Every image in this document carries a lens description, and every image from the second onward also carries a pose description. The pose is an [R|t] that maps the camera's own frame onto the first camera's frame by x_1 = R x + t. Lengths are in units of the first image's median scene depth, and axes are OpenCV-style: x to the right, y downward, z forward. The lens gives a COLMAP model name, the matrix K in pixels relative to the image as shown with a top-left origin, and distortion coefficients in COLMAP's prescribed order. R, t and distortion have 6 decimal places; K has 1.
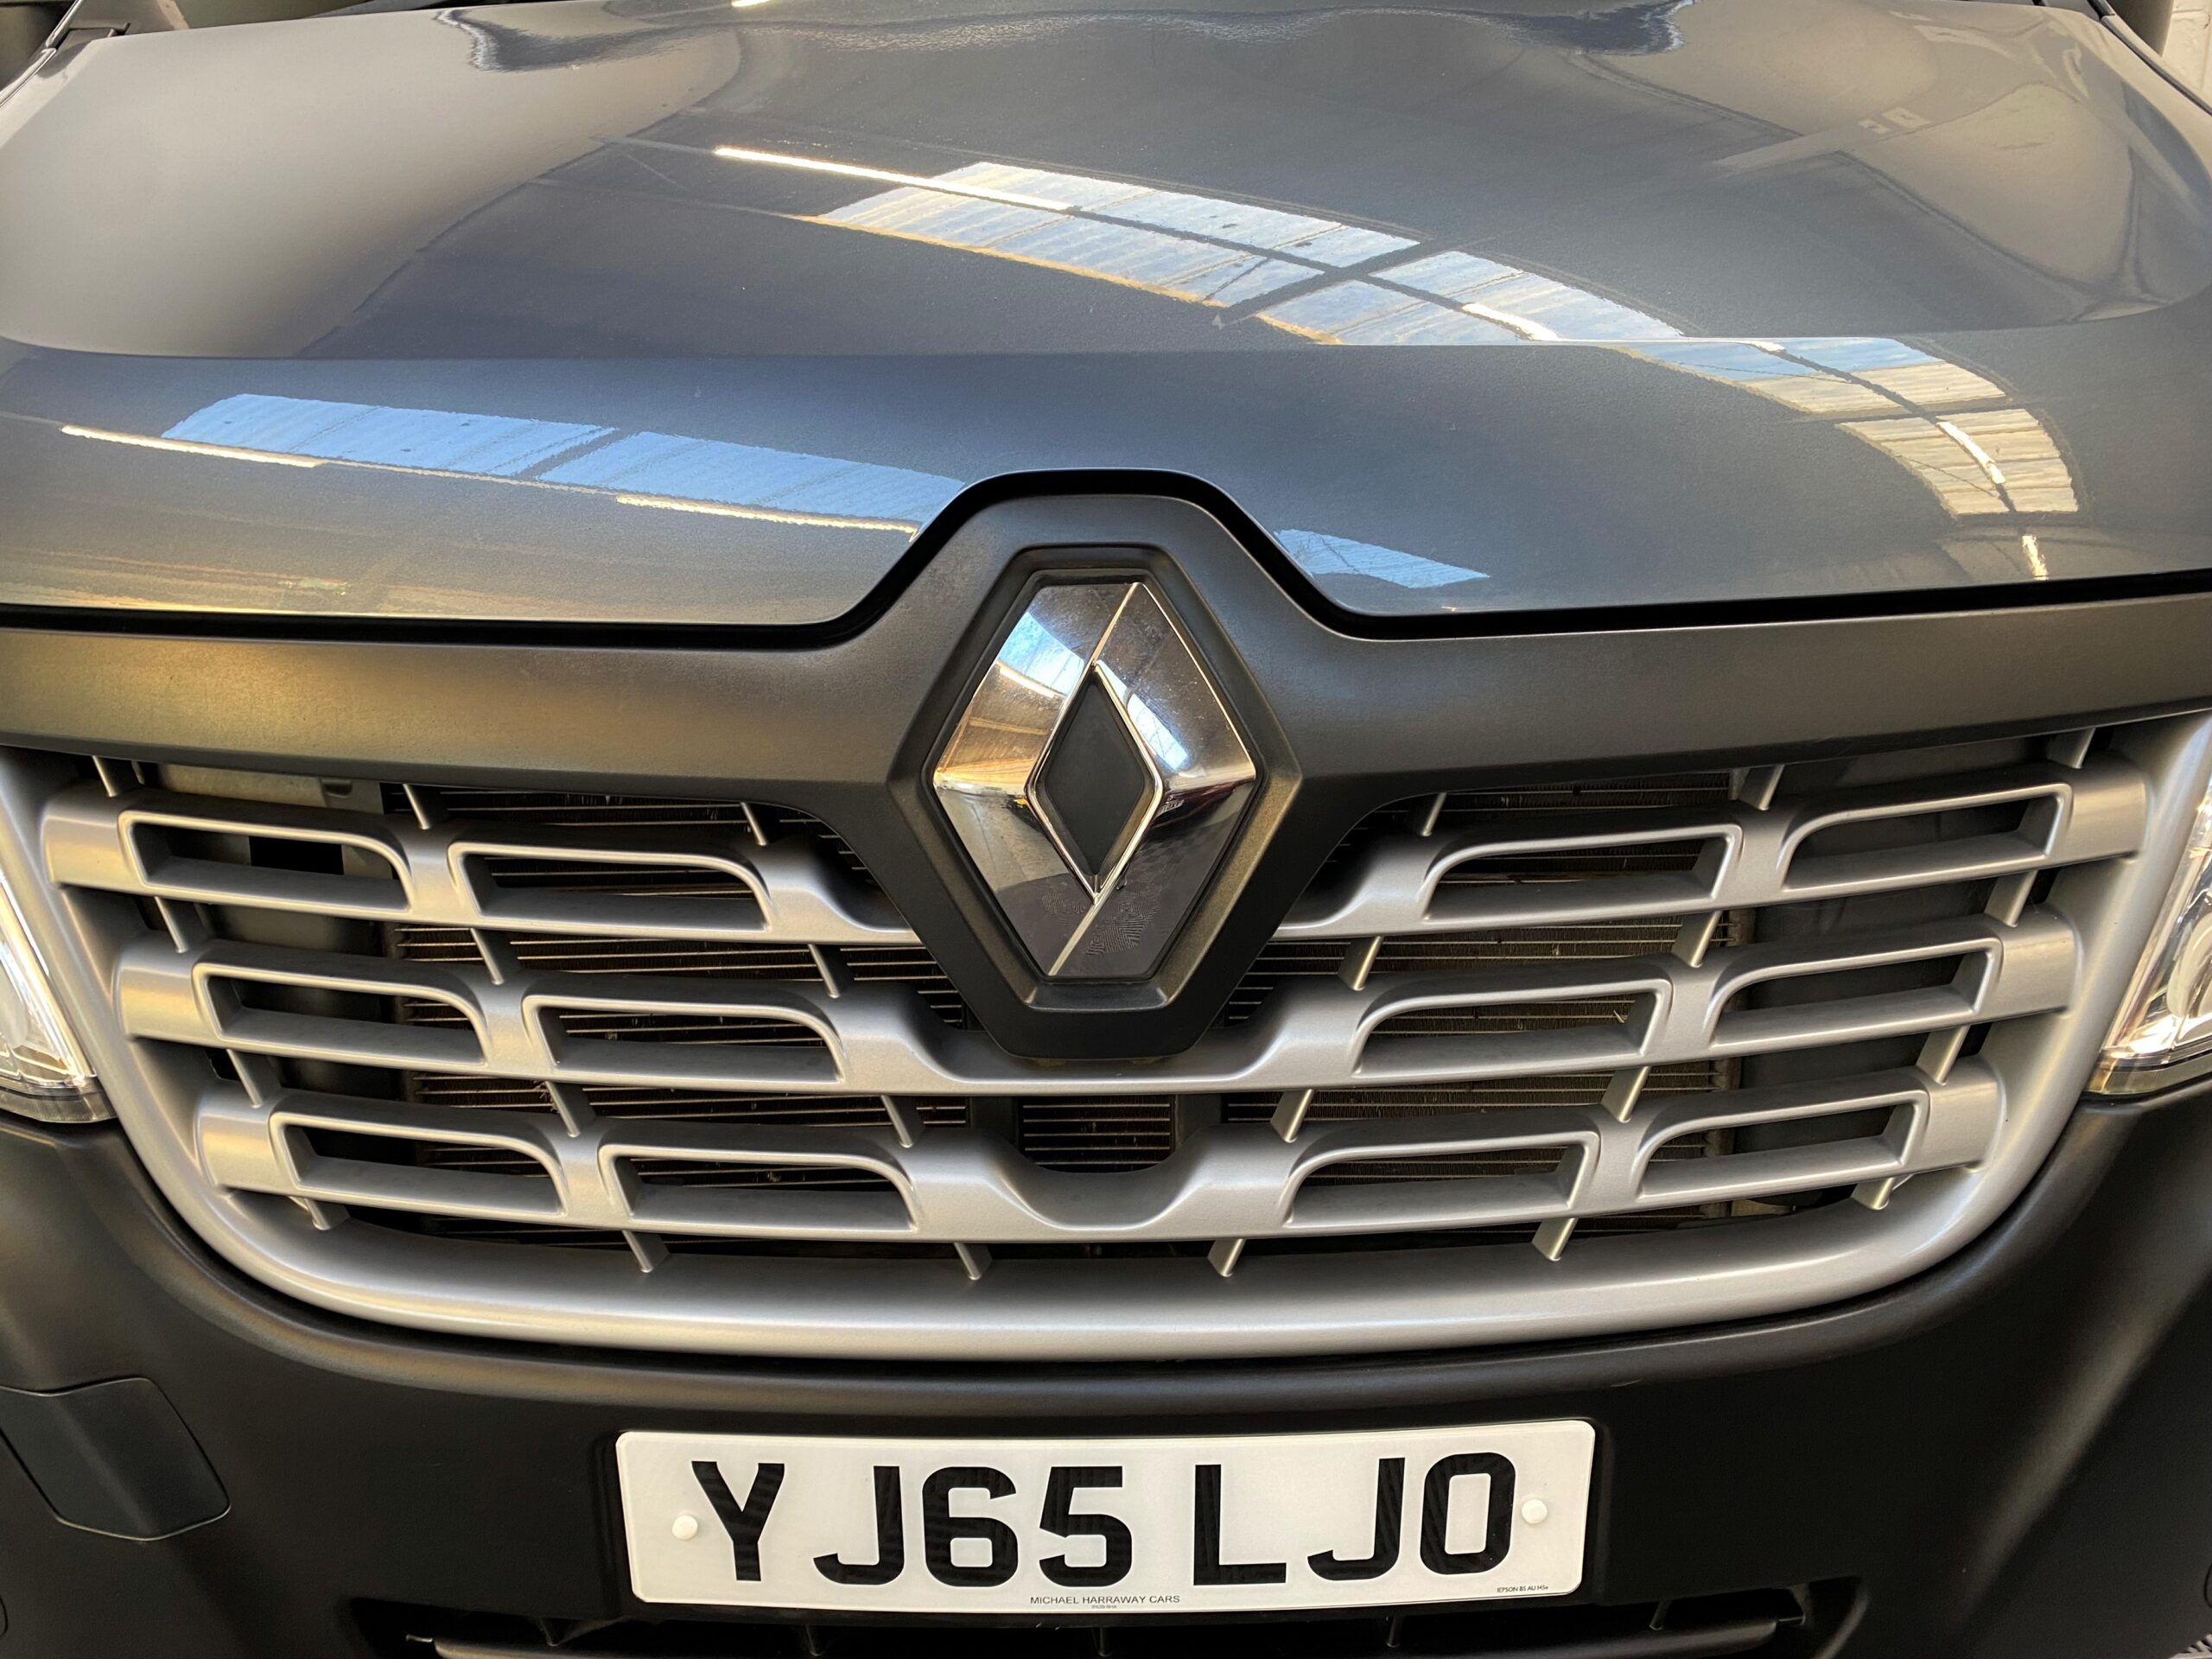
lens RADIAL K [[1812.1, 0, 1076.4], [0, 1812.1, 815.3], [0, 0, 1]] dist [0.041406, -0.111357]
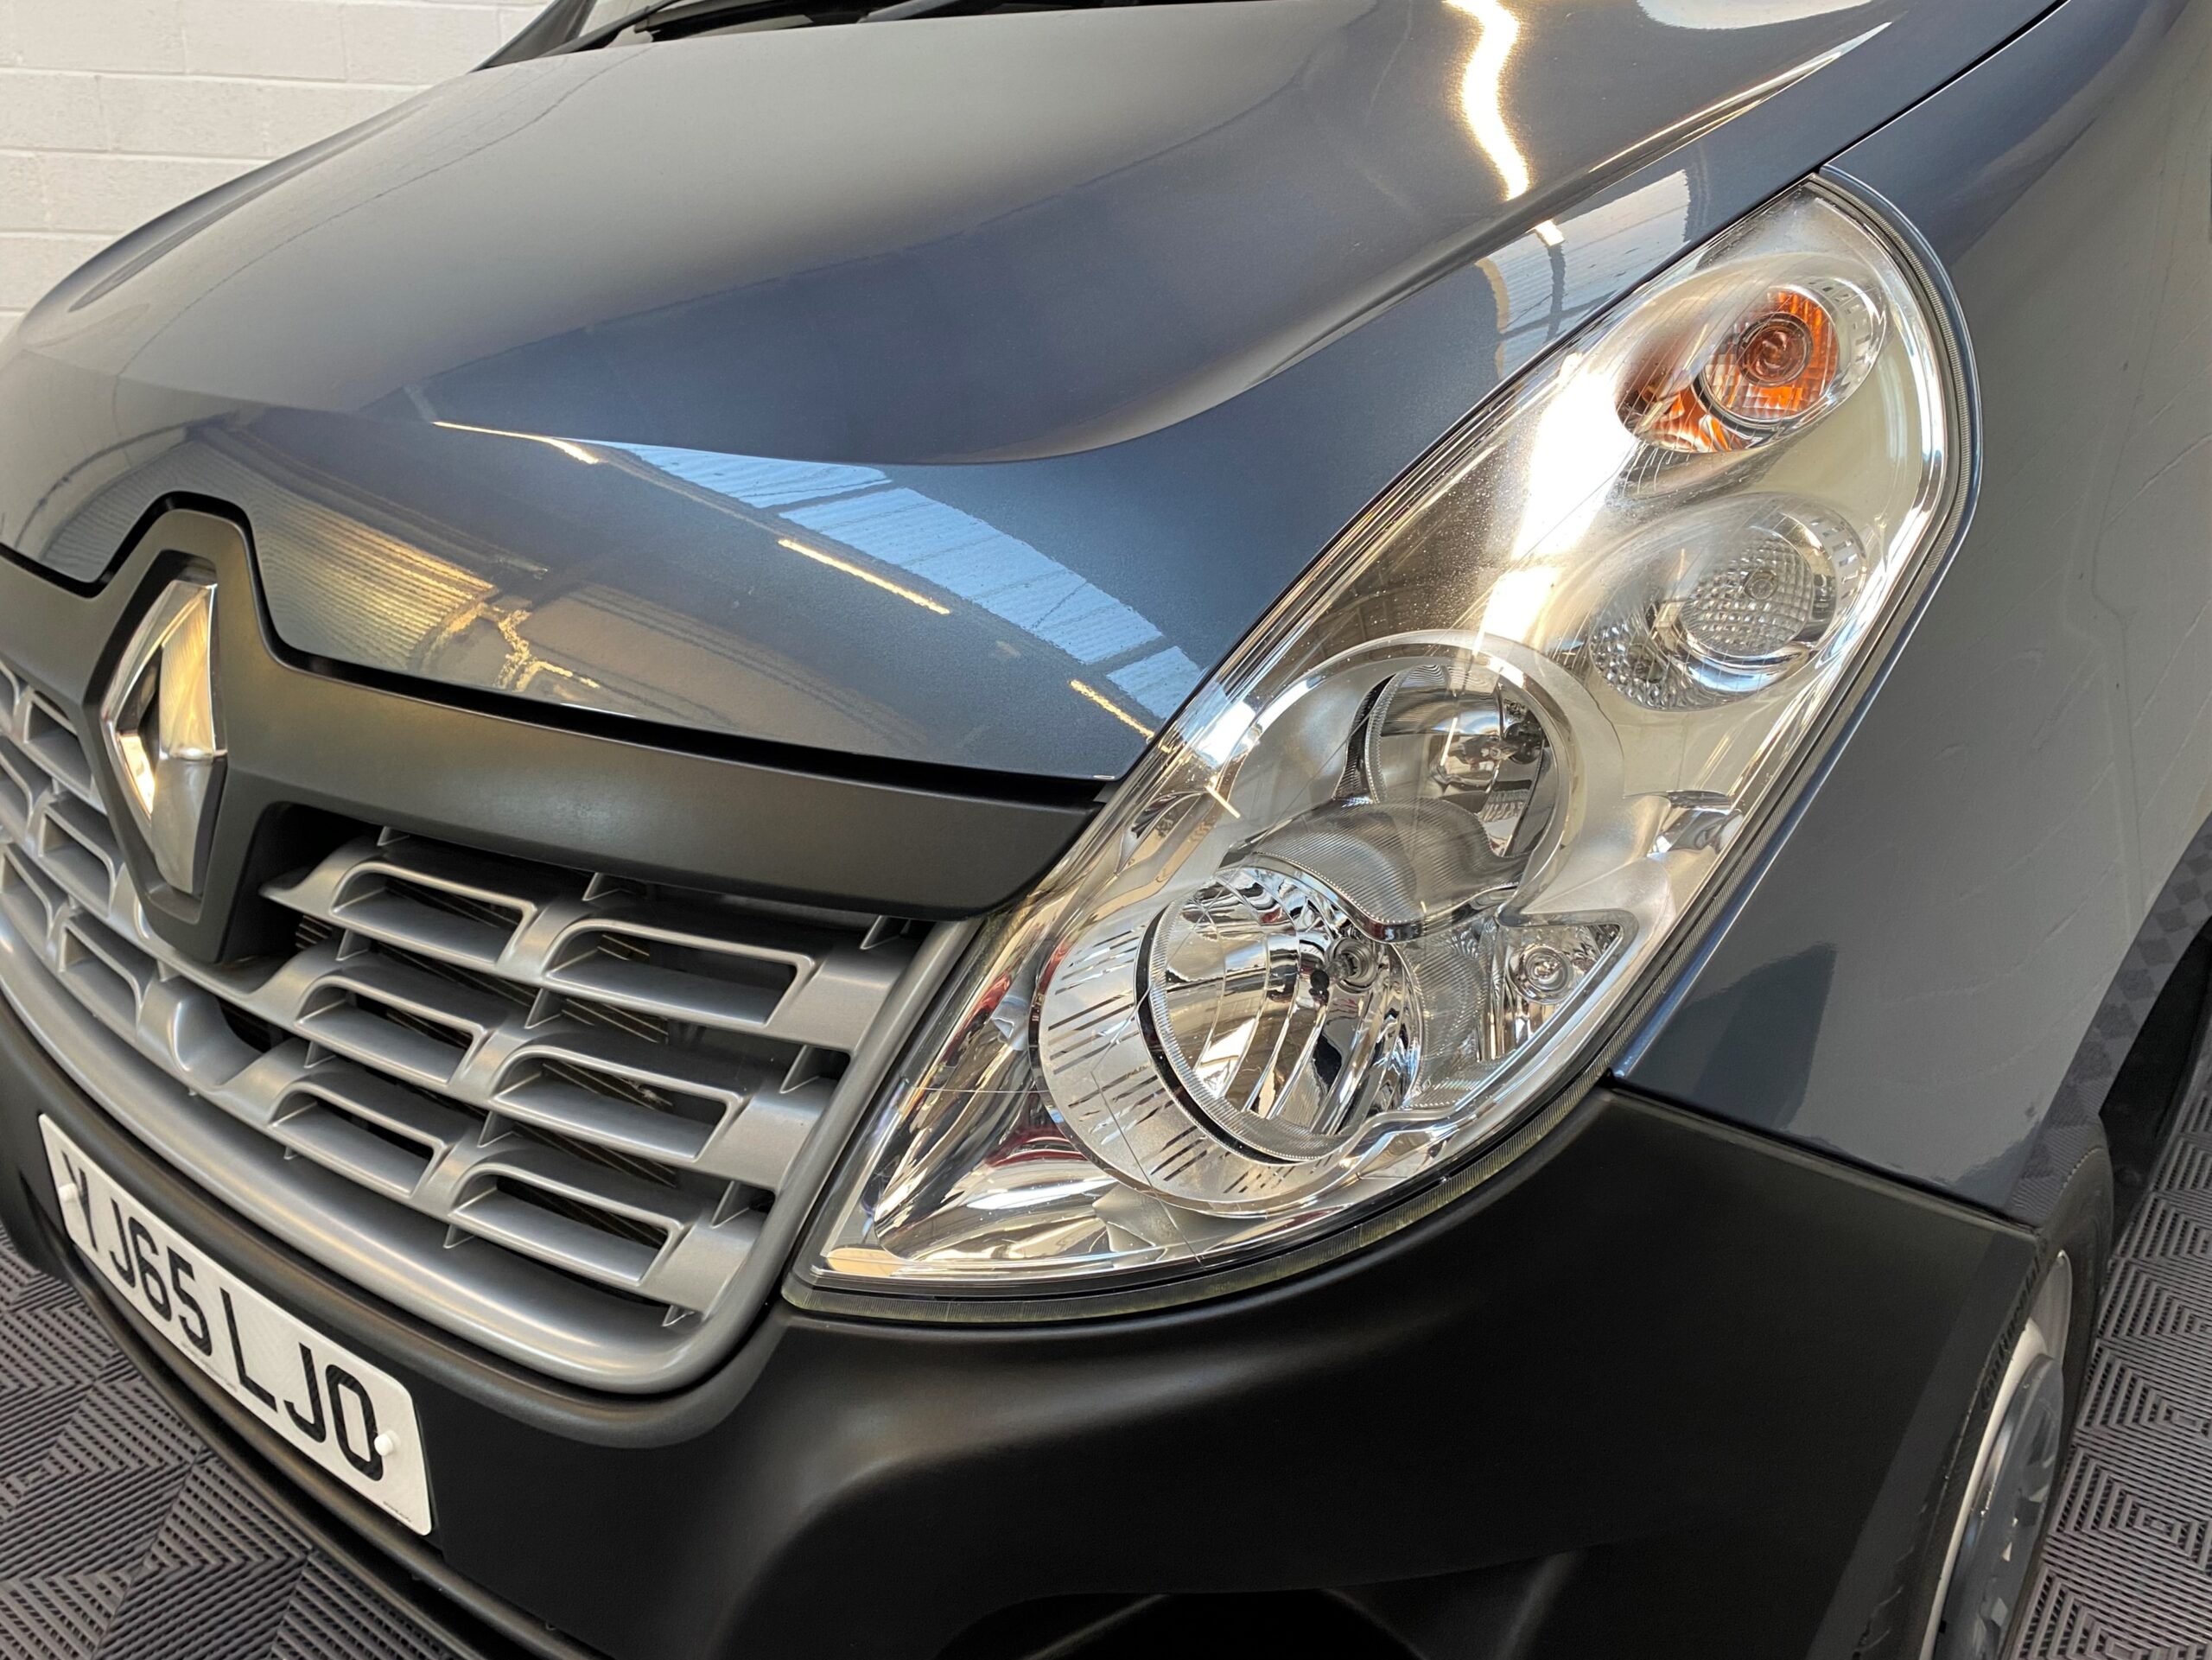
lens RADIAL K [[1812.2, 0, 1076.4], [0, 1812.2, 815.8], [0, 0, 1]] dist [0.041406, -0.111357]
pose [[0.767873, 0.232092, -0.597080, 1.187299], [-0.214373, 0.971421, 0.101908, -0.214100], [0.603668, 0.049746, 0.795683, 0.335725]]
